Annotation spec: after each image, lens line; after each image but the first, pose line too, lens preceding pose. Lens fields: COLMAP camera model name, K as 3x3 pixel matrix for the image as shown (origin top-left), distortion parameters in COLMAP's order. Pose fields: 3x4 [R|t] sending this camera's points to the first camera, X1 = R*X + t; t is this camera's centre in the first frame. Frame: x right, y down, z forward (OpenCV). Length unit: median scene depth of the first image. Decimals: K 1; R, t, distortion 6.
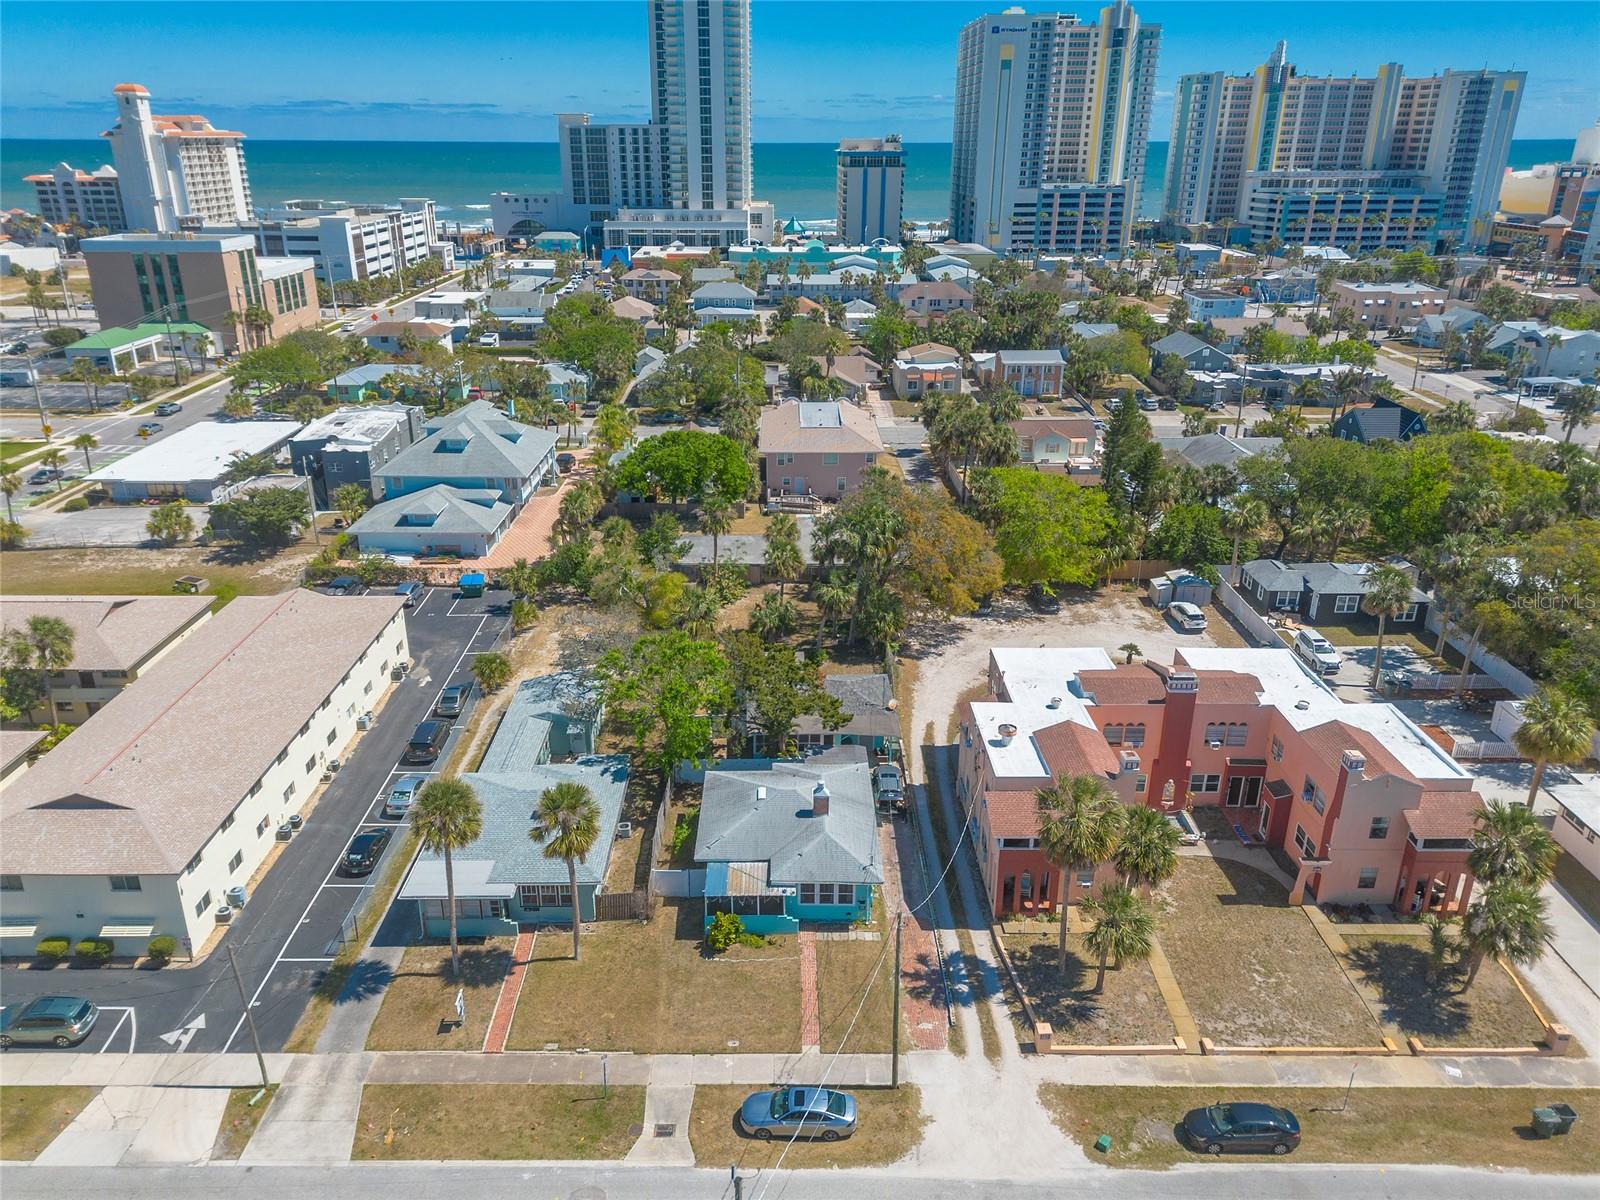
lens RADIAL K [[1124.8, 0, 800.0], [0, 1124.8, 600.0], [0, 0, 1]] dist [0.077857, -0.076908]
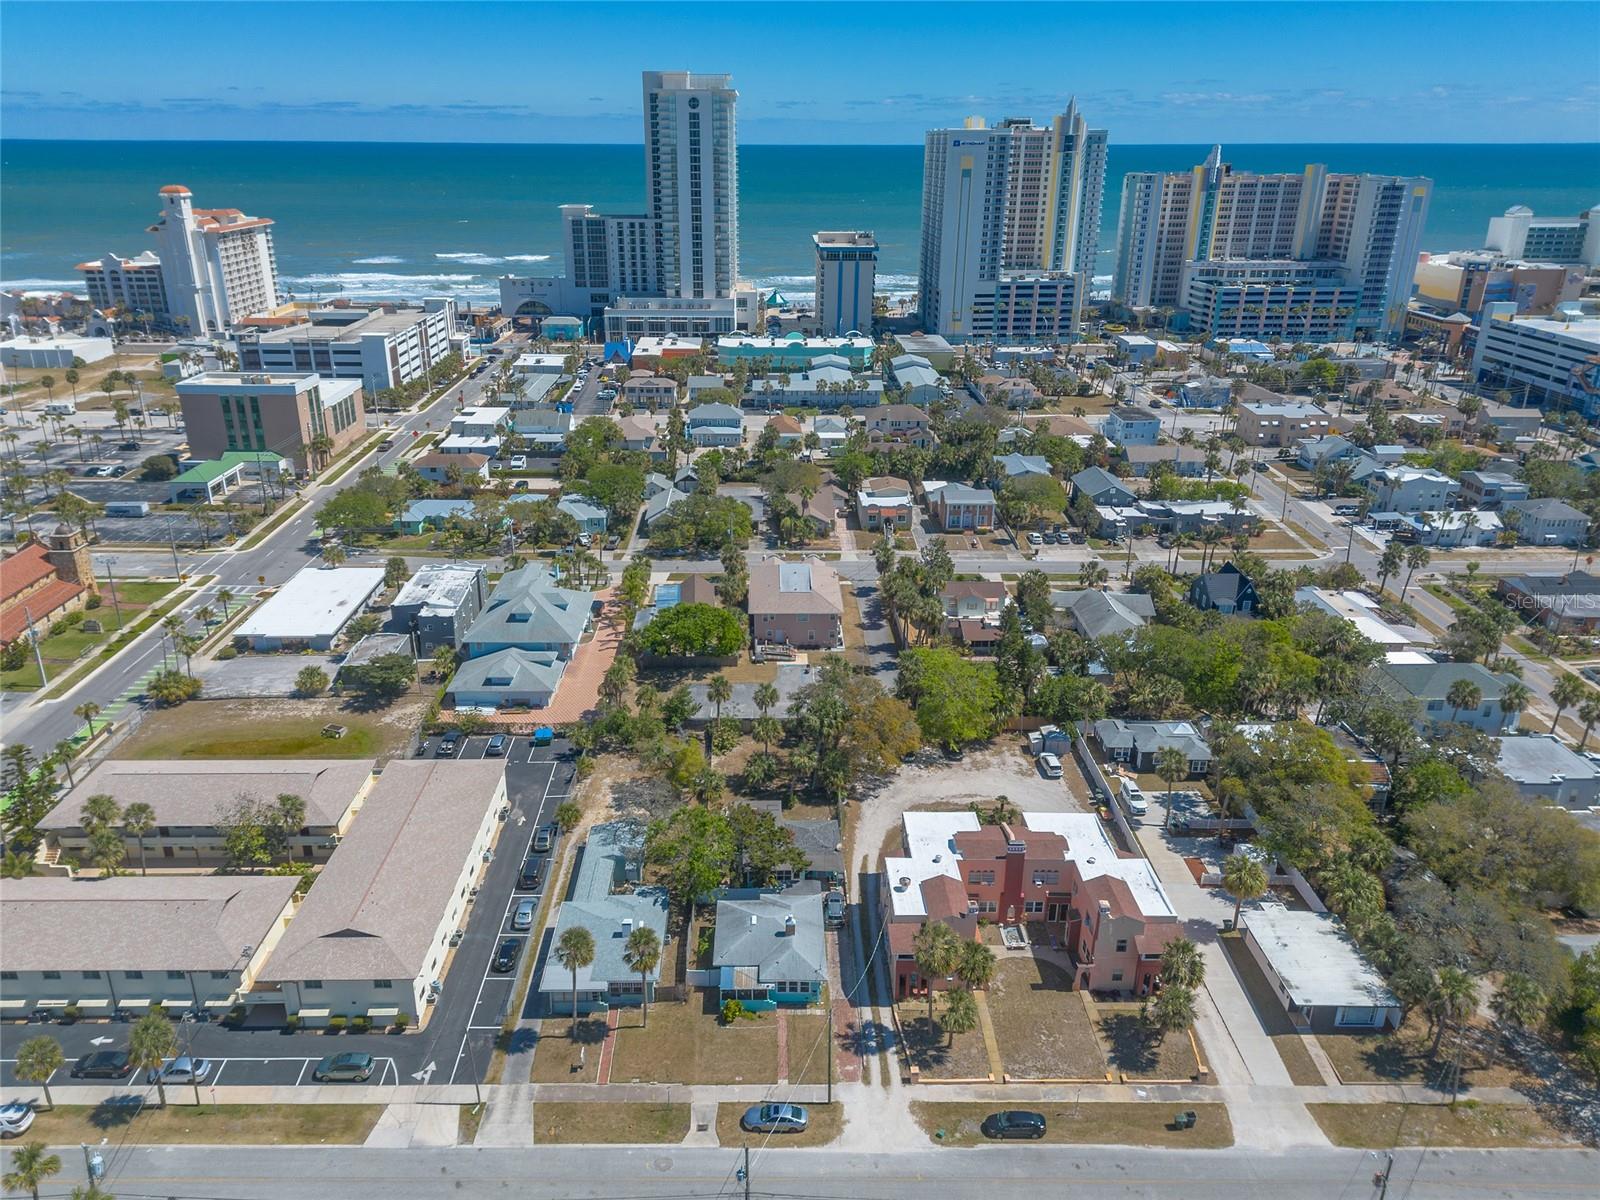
lens RADIAL K [[1124.8, 0, 800.0], [0, 1124.8, 600.0], [0, 0, 1]] dist [0.077857, -0.076908]
pose [[0.999843, 0.004634, 0.017111, 0.001225], [-0.004577, 0.999984, -0.003346, -0.179191], [-0.017126, 0.003267, 0.999848, -0.397237]]
